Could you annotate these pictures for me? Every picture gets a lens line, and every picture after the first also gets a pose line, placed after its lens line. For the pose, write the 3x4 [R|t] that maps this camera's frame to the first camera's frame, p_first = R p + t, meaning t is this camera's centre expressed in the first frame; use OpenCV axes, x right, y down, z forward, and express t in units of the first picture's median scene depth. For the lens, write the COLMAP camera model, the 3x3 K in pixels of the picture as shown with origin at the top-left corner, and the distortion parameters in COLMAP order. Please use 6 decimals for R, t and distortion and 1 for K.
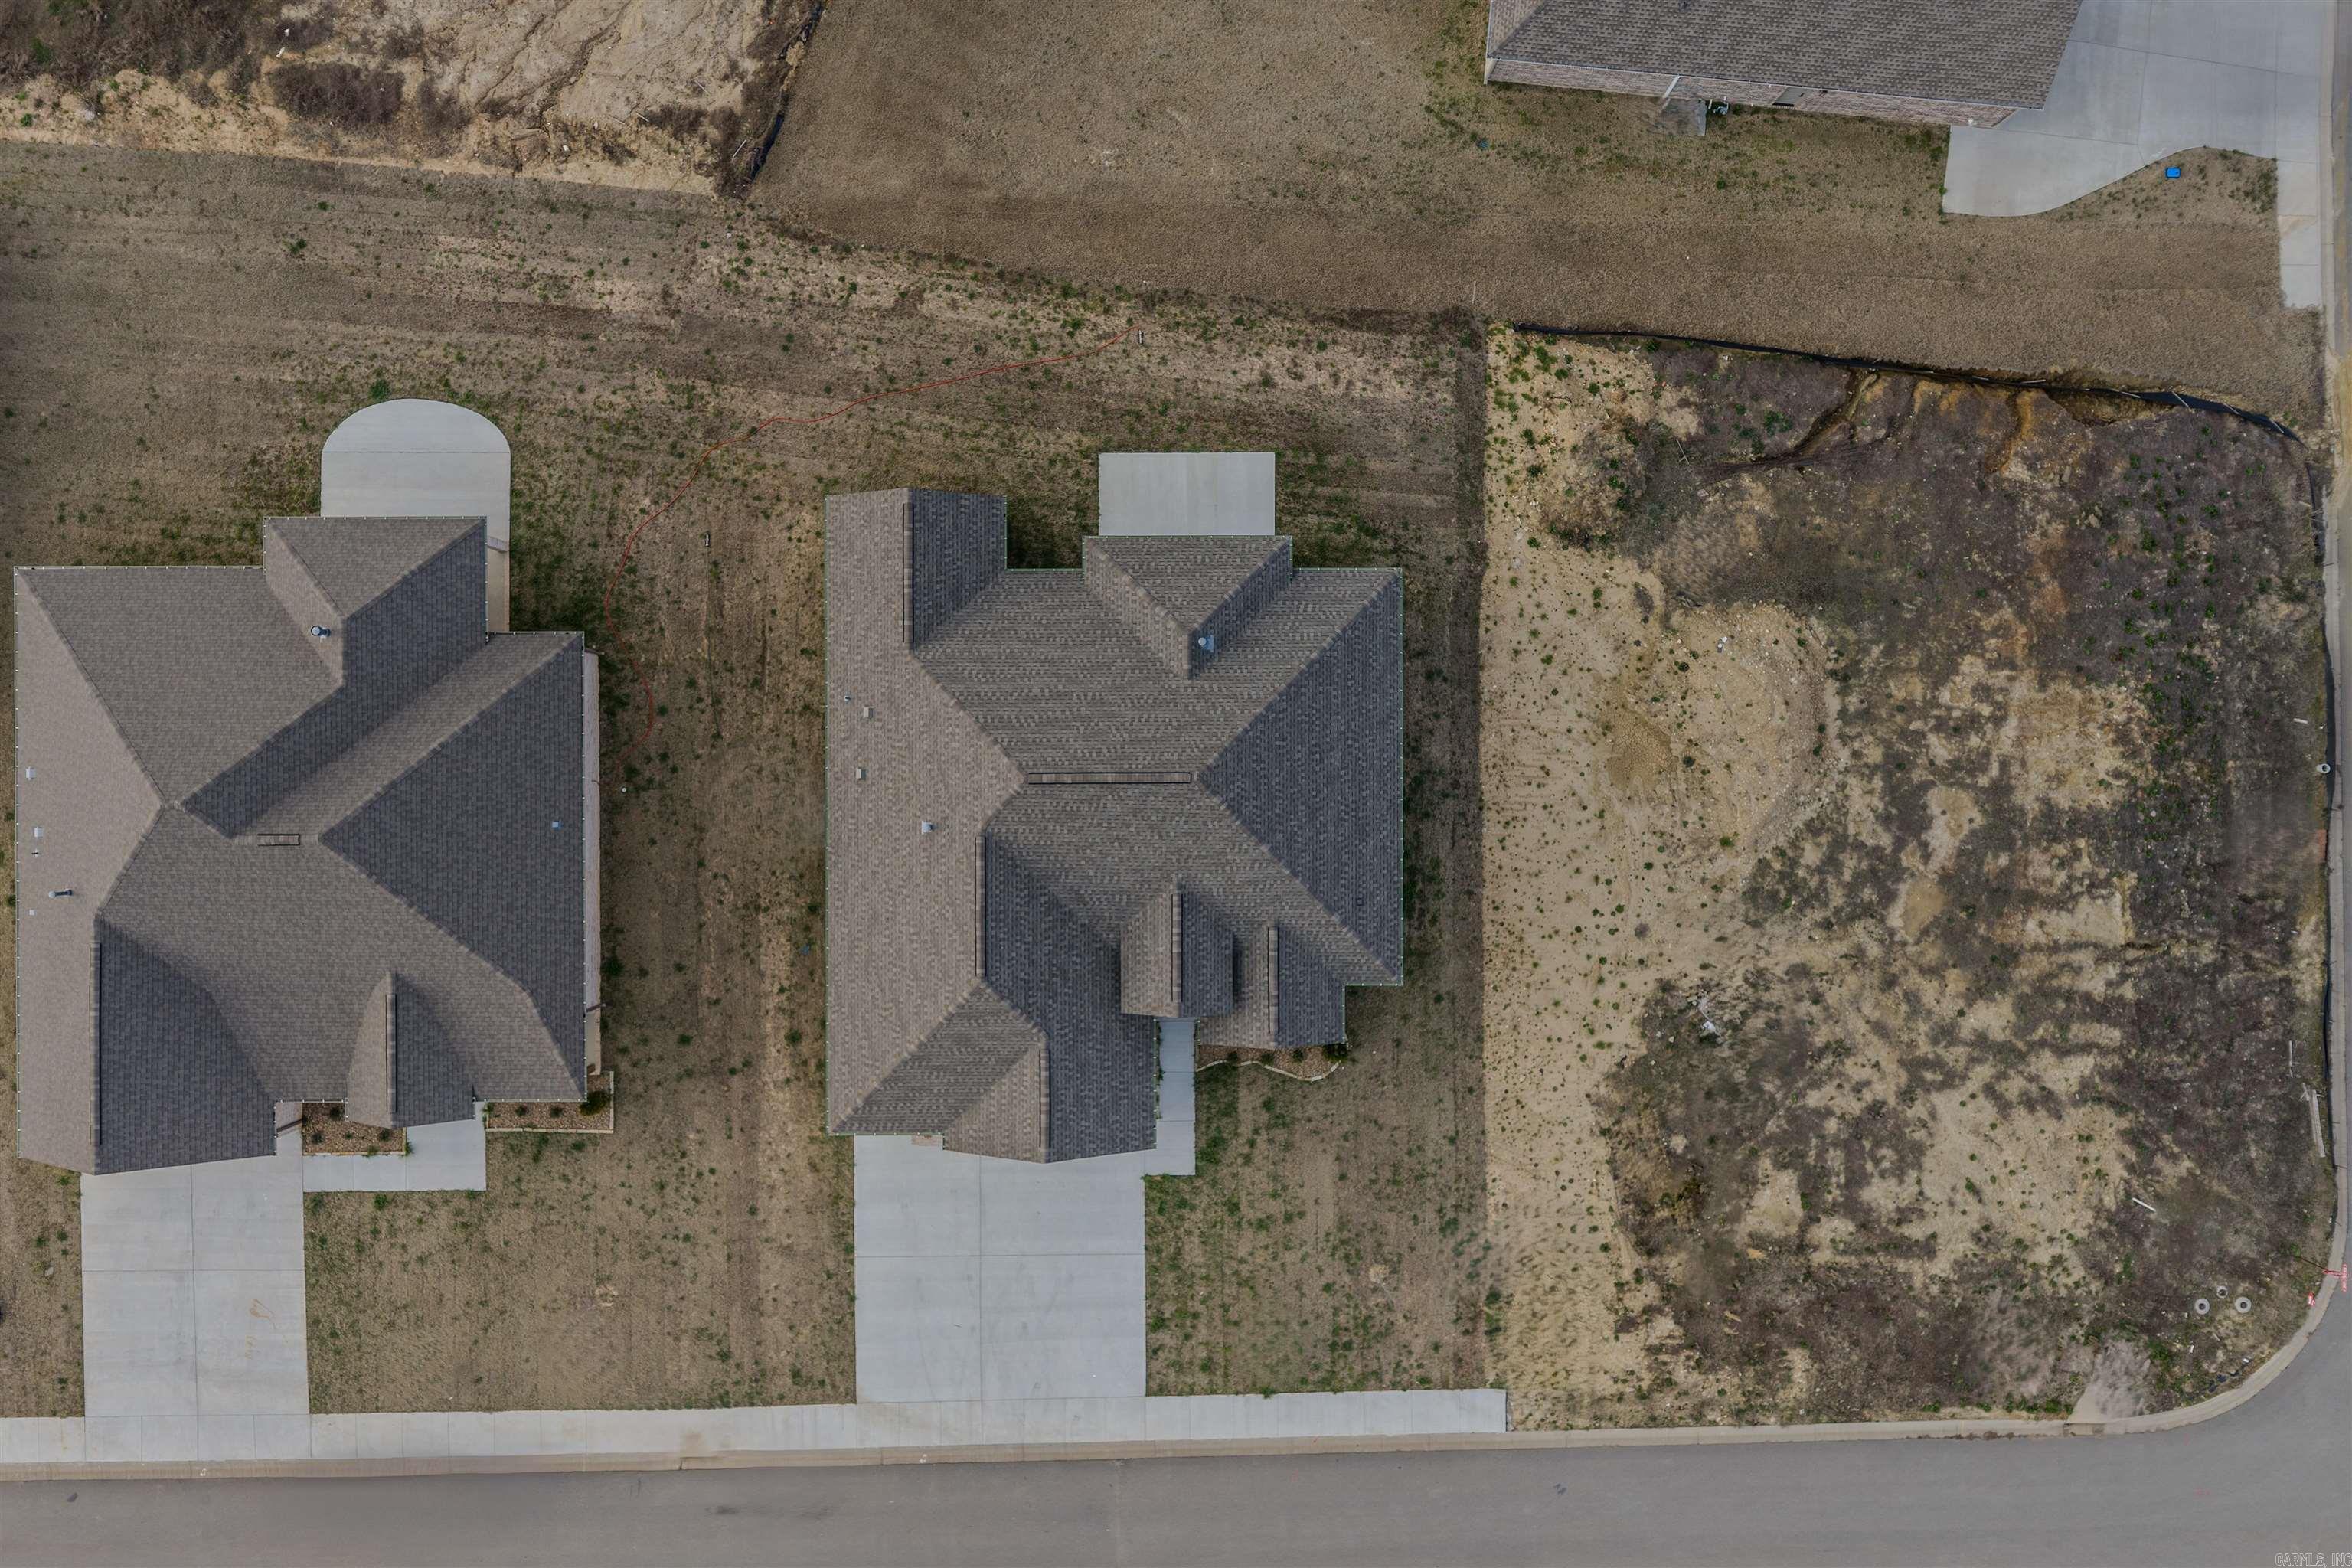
lens RADIAL K [[1920.8, 0, 1159.7], [0, 1920.8, 757.3], [0, 0, 1]] dist [0.004966, -0.004552]
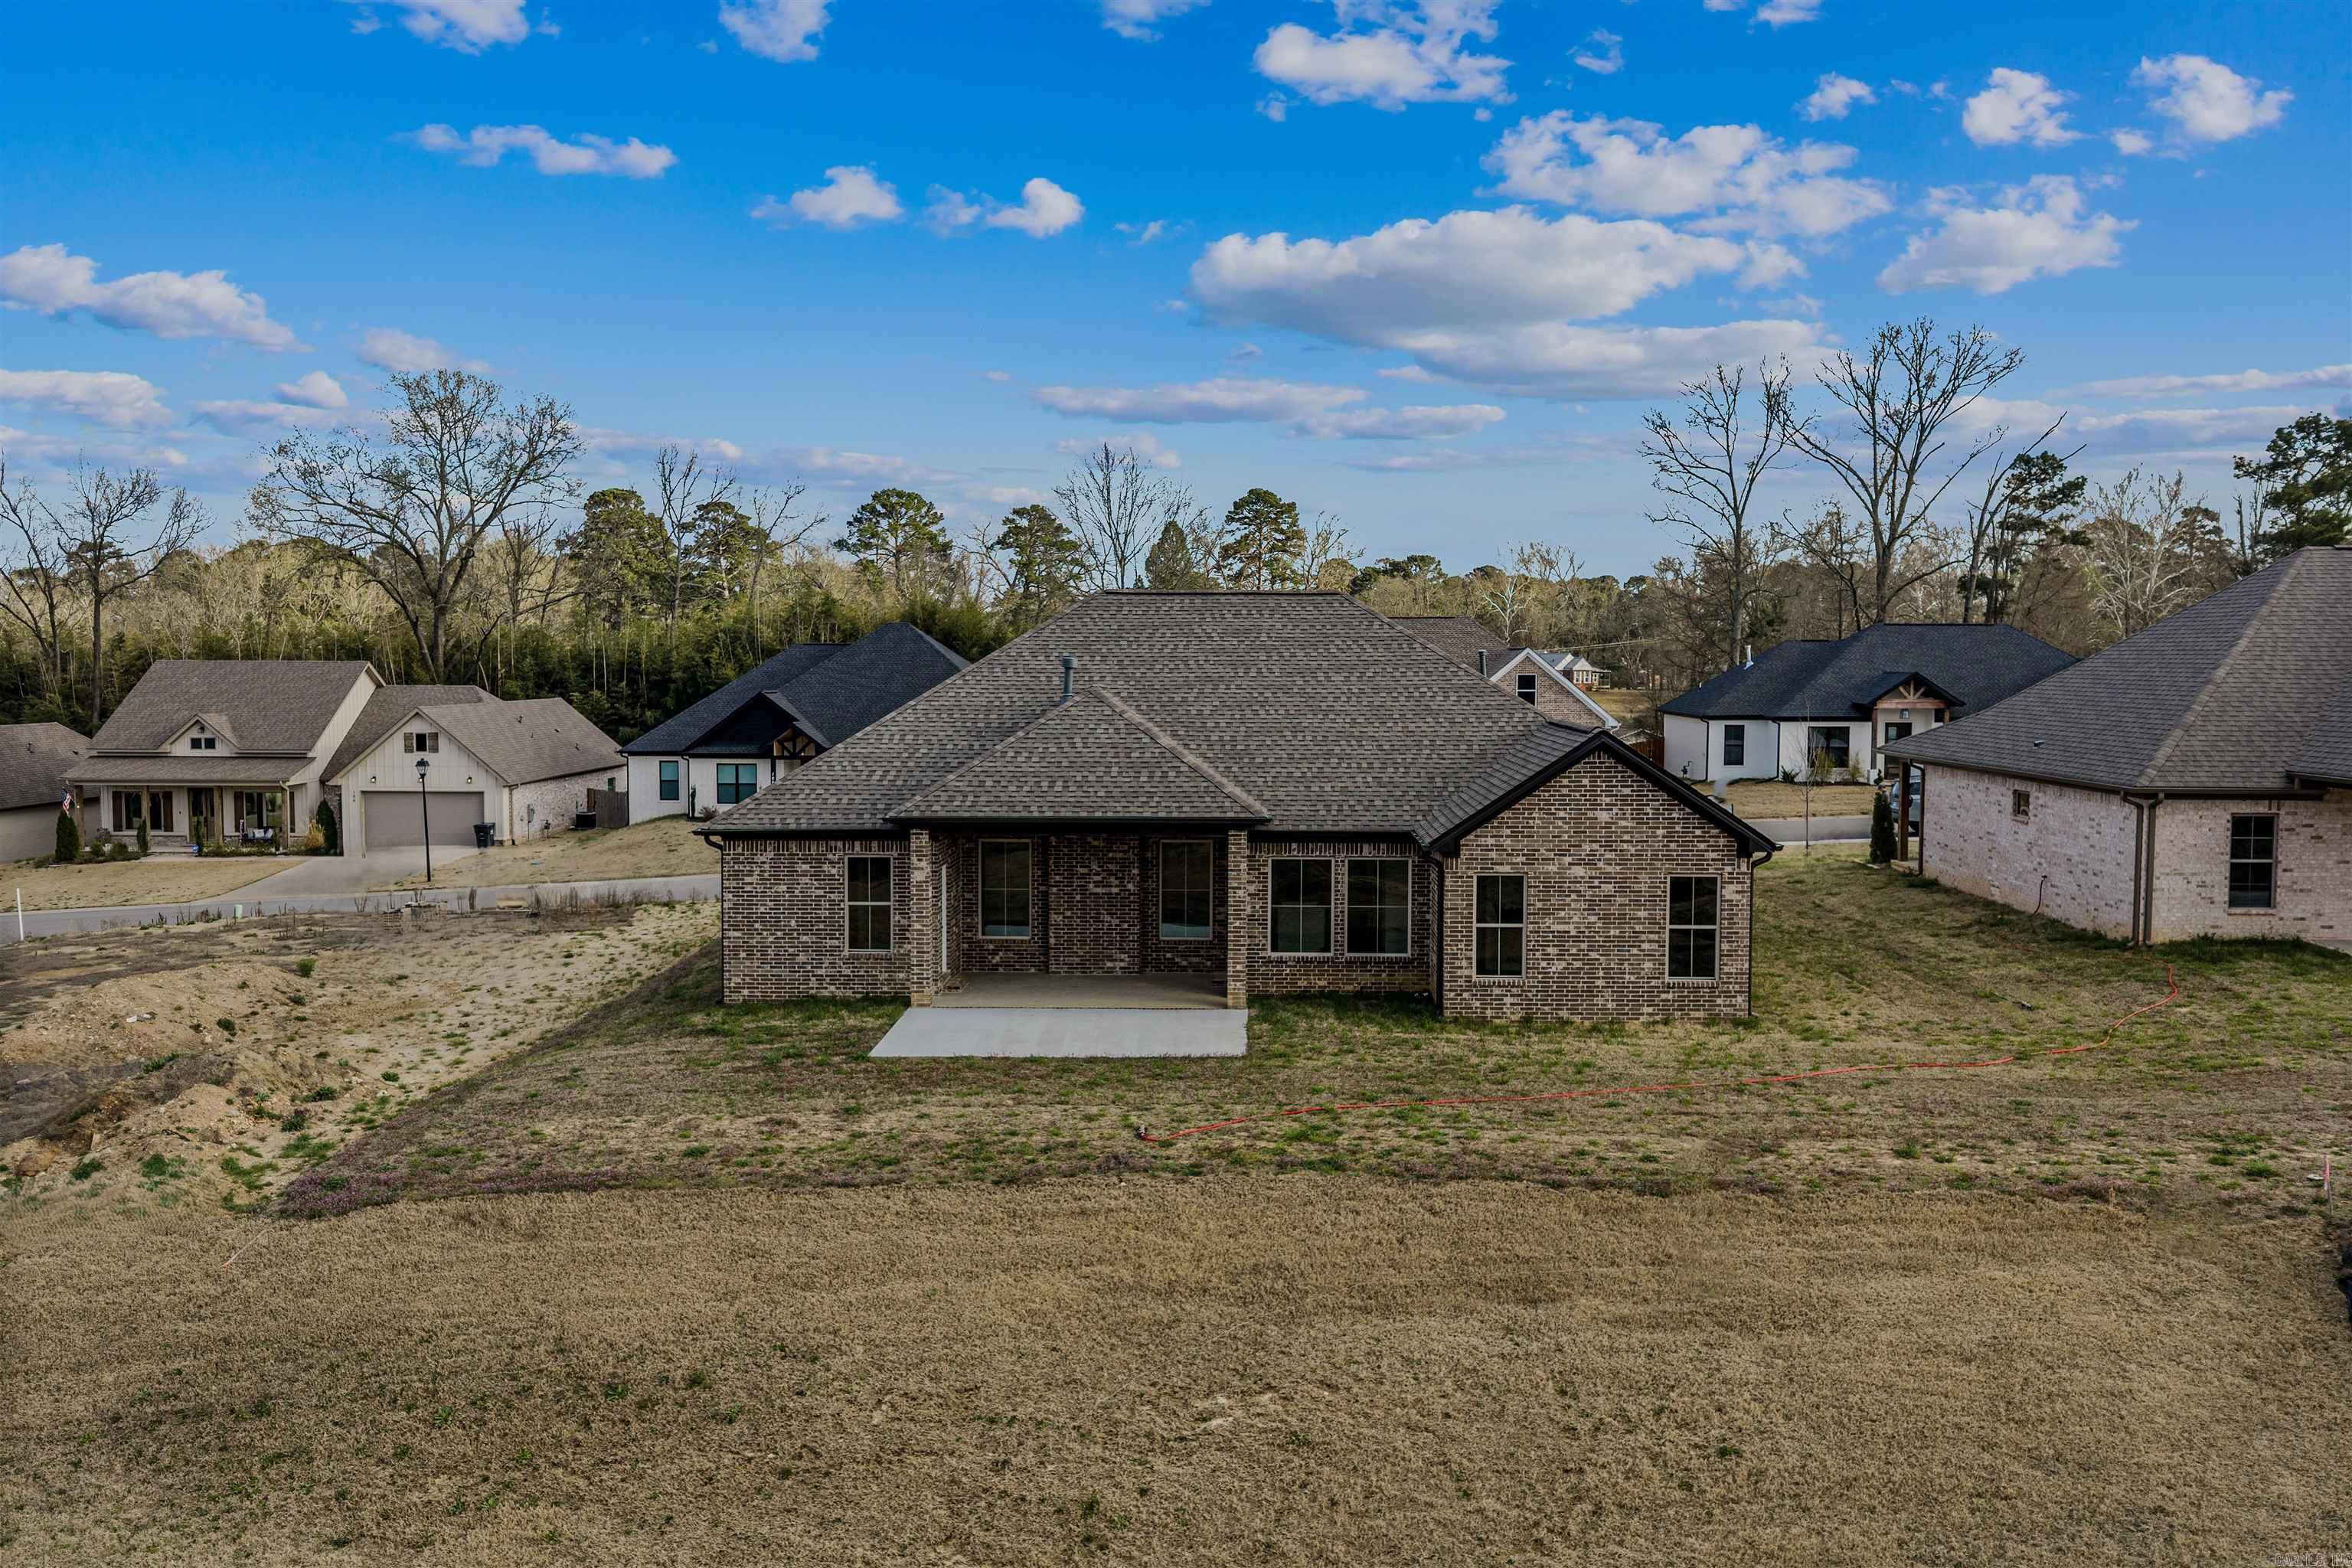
lens RADIAL K [[1920.8, 0, 1159.7], [0, 1920.8, 757.3], [0, 0, 1]] dist [0.004966, -0.004552]
pose [[-0.998938, -0.006643, 0.045596, -0.031672], [0.045916, -0.060801, 0.997093, -0.612286], [-0.003851, 0.998128, 0.061041, 0.895477]]
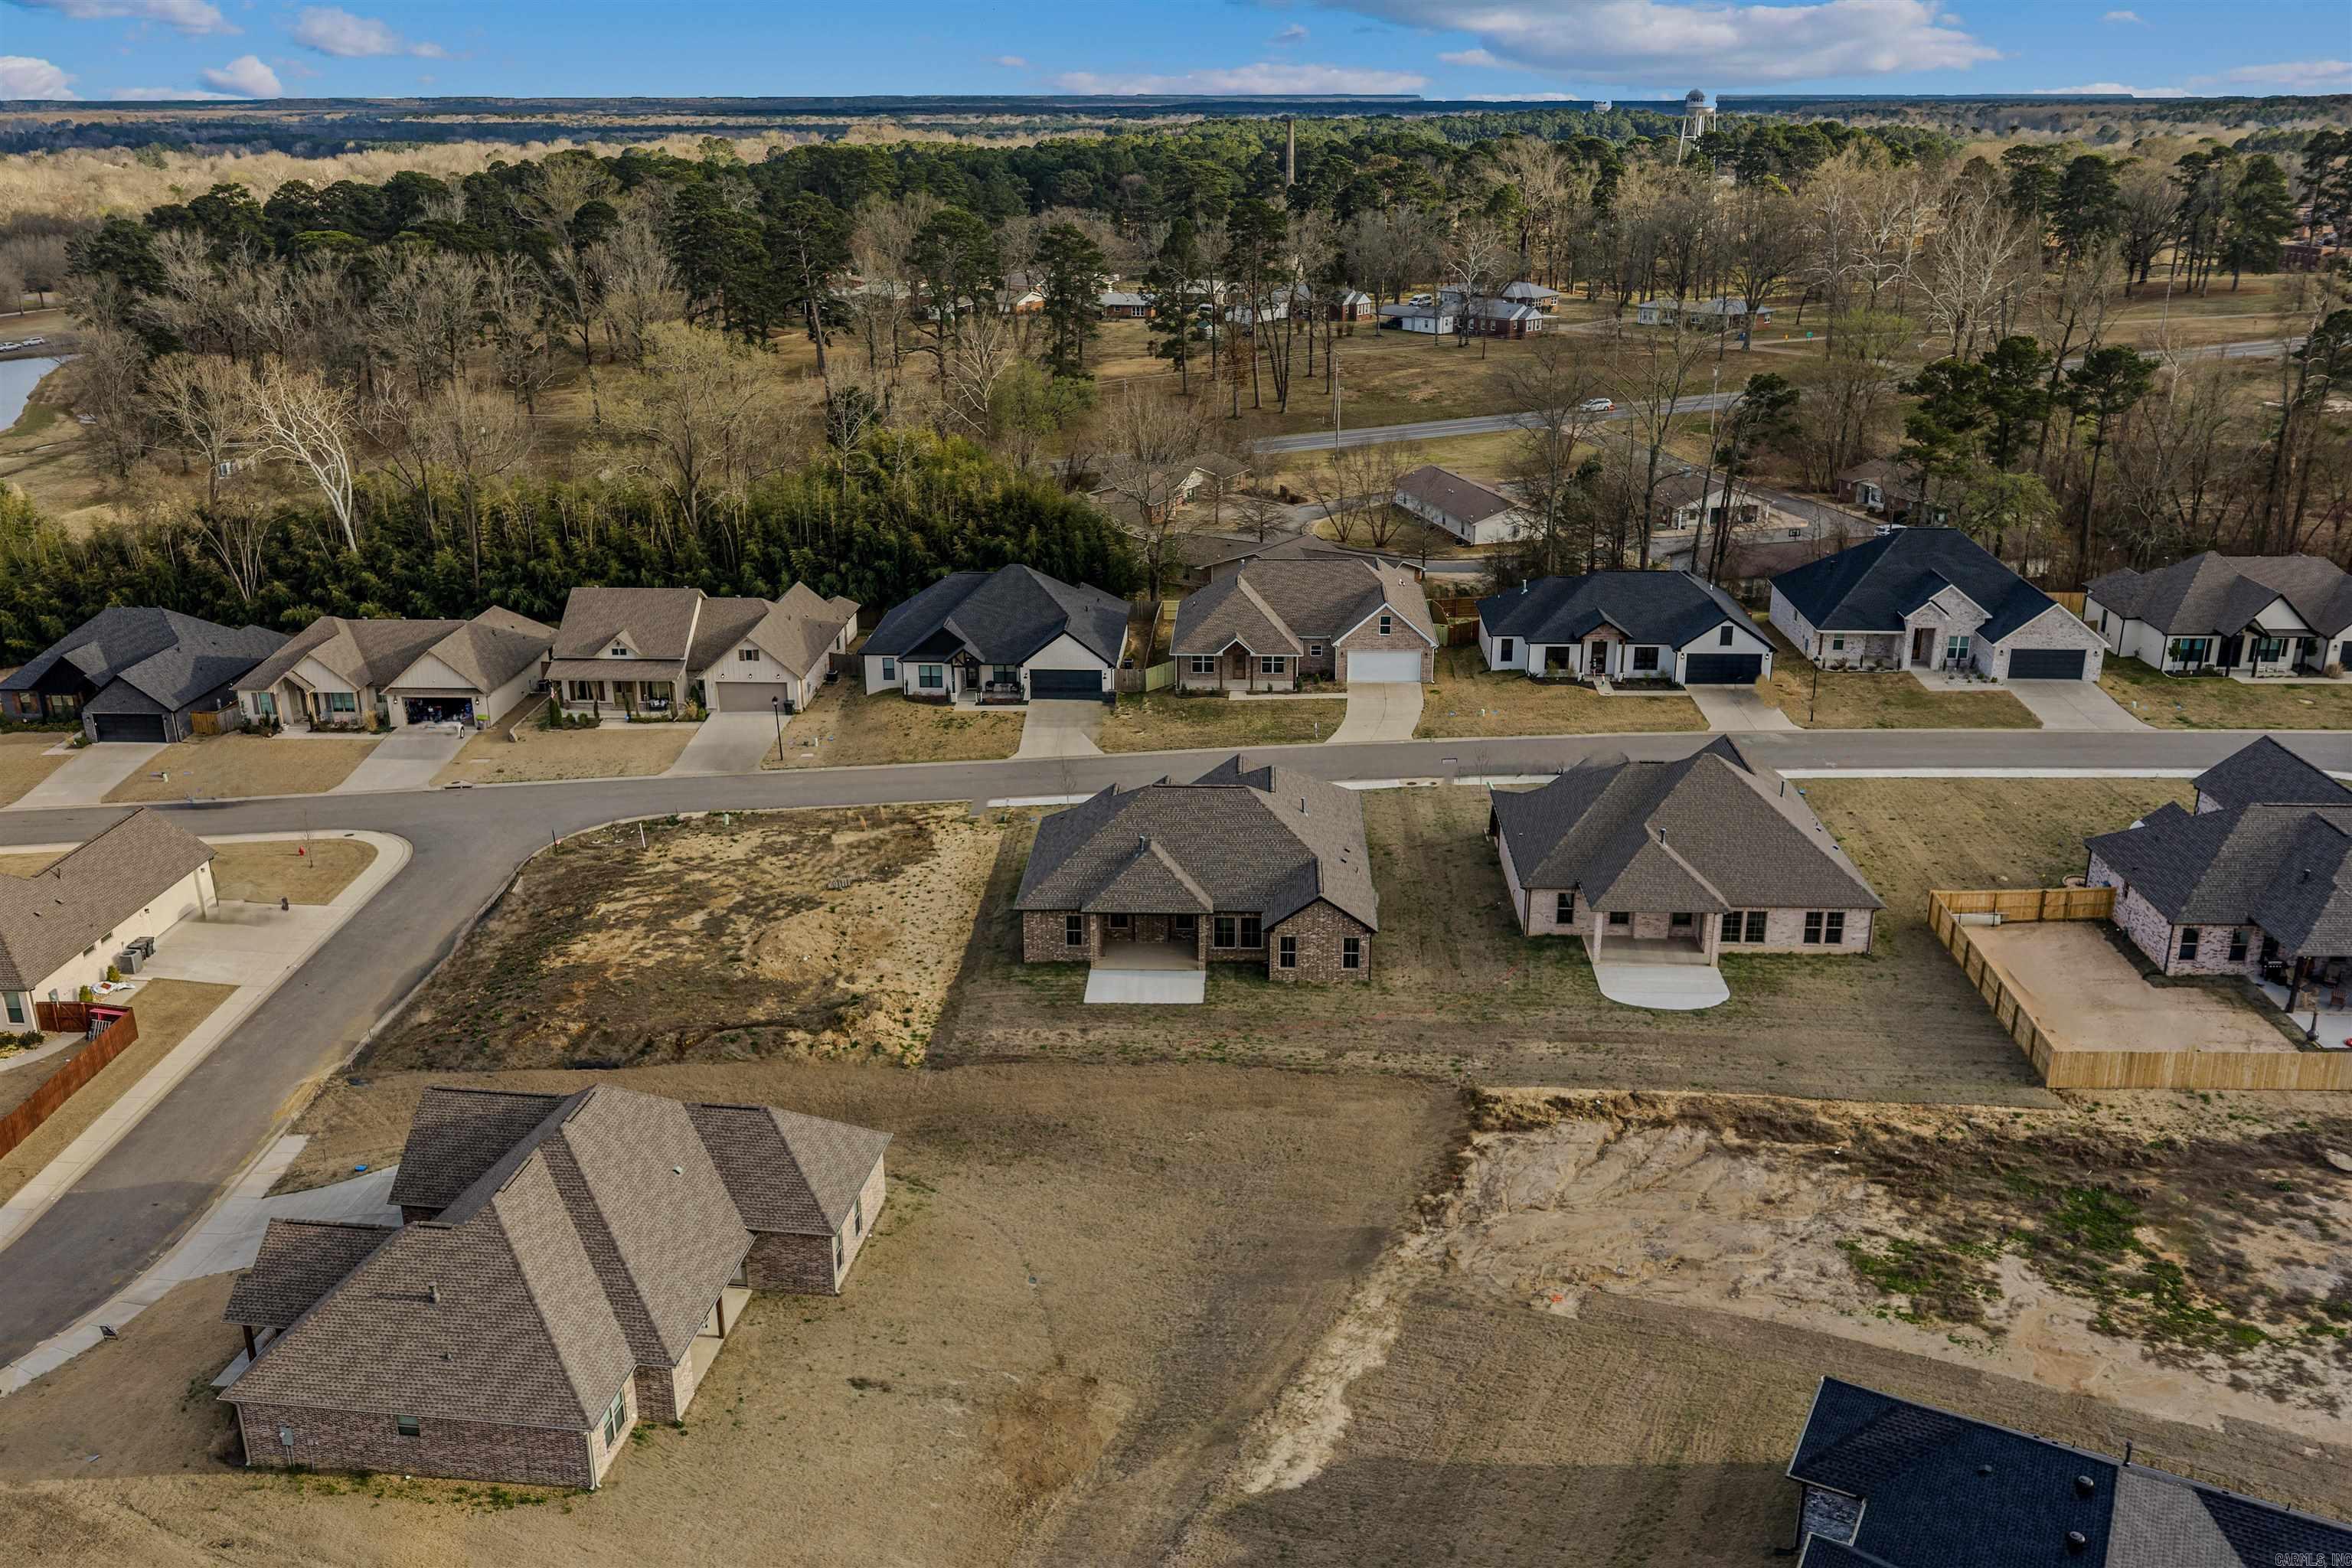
lens RADIAL K [[1920.8, 0, 1159.7], [0, 1920.8, 757.3], [0, 0, 1]] dist [0.004966, -0.004552]
pose [[-0.998703, -0.014186, 0.048899, -0.067771], [0.050825, -0.334742, 0.940938, -1.473466], [0.003020, 0.942203, 0.335029, 0.328203]]
